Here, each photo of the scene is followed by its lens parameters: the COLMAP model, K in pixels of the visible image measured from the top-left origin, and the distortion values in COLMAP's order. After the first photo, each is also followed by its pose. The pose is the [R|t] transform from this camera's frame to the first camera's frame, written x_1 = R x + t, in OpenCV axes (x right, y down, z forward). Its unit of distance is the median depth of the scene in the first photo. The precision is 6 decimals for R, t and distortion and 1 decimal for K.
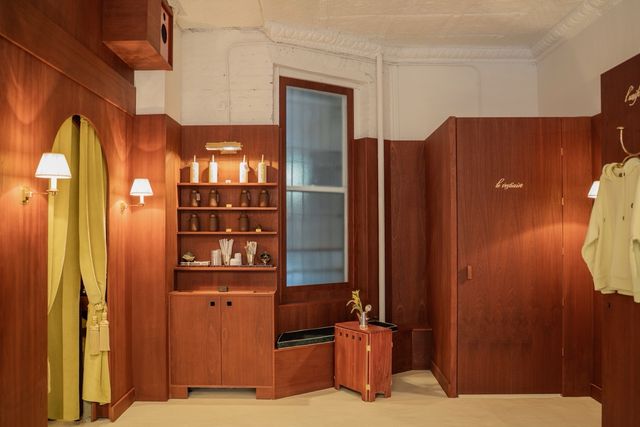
lens RADIAL K [[585.4, 0, 319.8], [0, 585.4, 229.2], [0, 0, 1]] dist [0.093114, 0.010189]
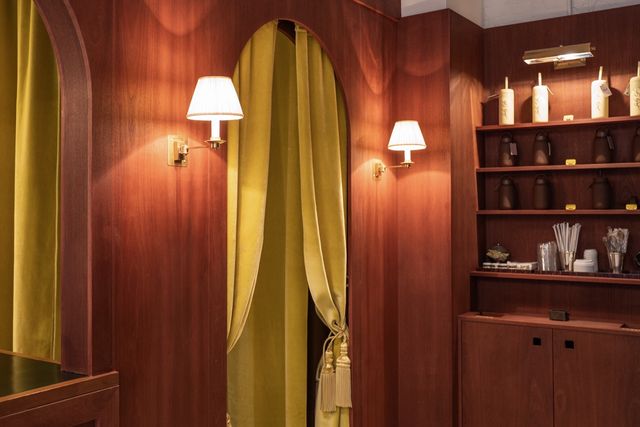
lens RADIAL K [[736.5, 0, 256.6], [0, 736.5, 197.6], [0, 0, 1]] dist [0.003002, 0.003689]
pose [[0.814670, -0.014156, -0.579752, 0.004351], [0.006531, 0.999863, -0.015237, 0.001588], [0.579888, 0.008627, 0.814650, 0.285724]]
